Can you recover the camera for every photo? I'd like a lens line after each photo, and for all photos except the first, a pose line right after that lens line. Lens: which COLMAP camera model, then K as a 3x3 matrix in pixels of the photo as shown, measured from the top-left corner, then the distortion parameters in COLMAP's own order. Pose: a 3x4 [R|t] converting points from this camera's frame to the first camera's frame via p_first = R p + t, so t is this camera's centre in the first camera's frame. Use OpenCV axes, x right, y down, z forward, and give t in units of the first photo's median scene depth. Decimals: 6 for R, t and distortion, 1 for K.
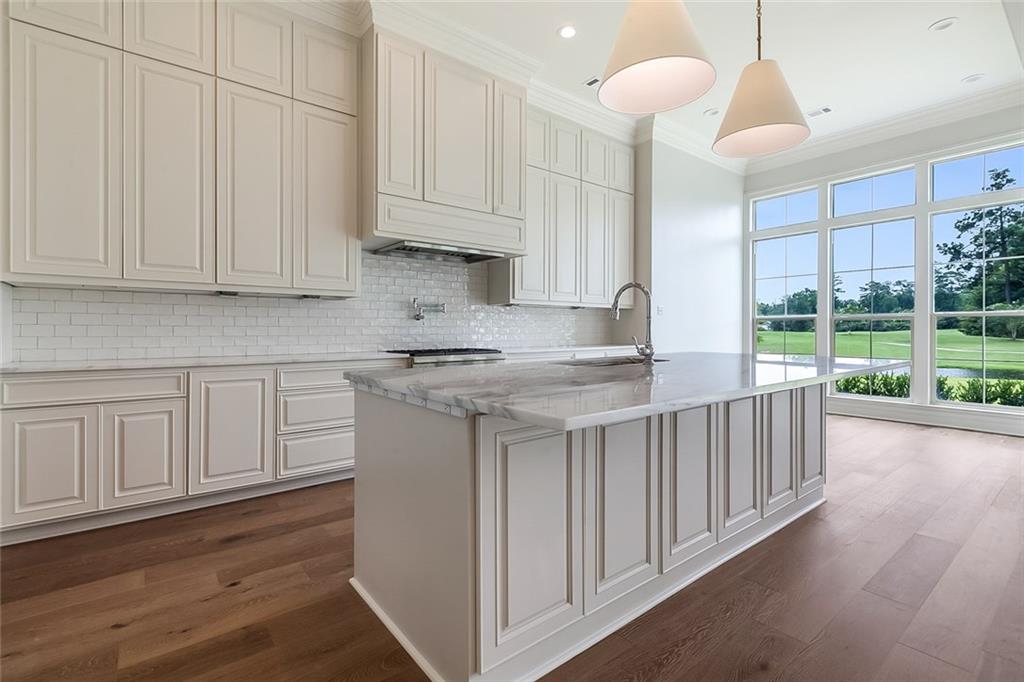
lens RADIAL K [[460.8, 0, 511.4], [0, 460.8, 328.4], [0, 0, 1]] dist [0.024386, 0.000355]
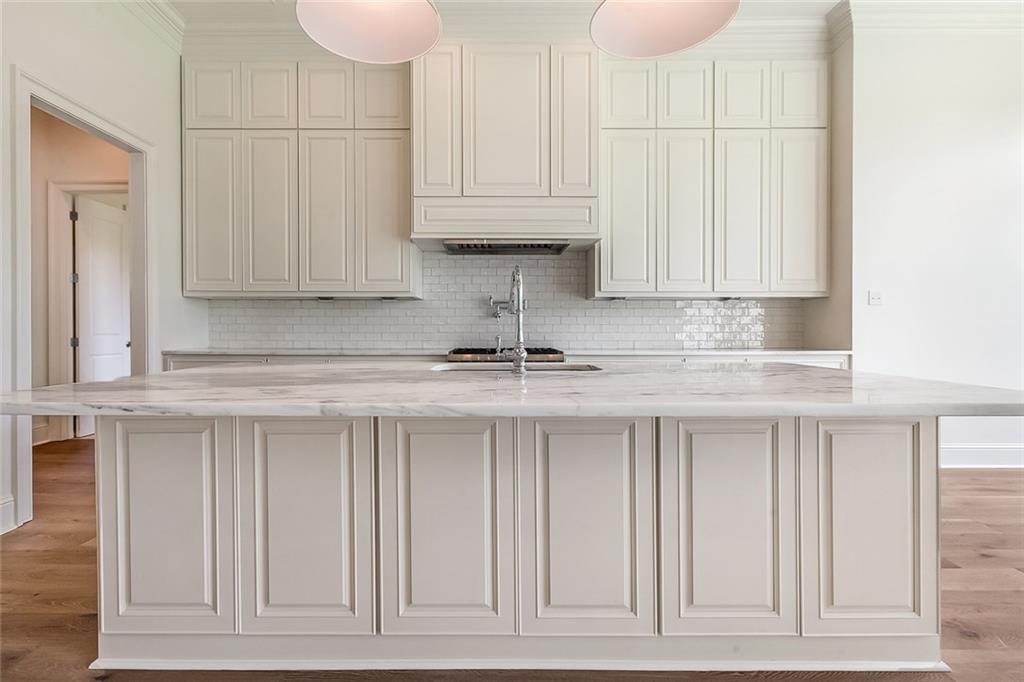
lens RADIAL K [[460.8, 0, 511.4], [0, 460.8, 328.4], [0, 0, 1]] dist [0.024386, 0.000355]
pose [[0.796945, 0.001096, -0.604050, 0.393844], [0.000177, 0.999998, 0.002049, 0.002427], [0.604051, -0.001740, 0.796944, 0.224540]]
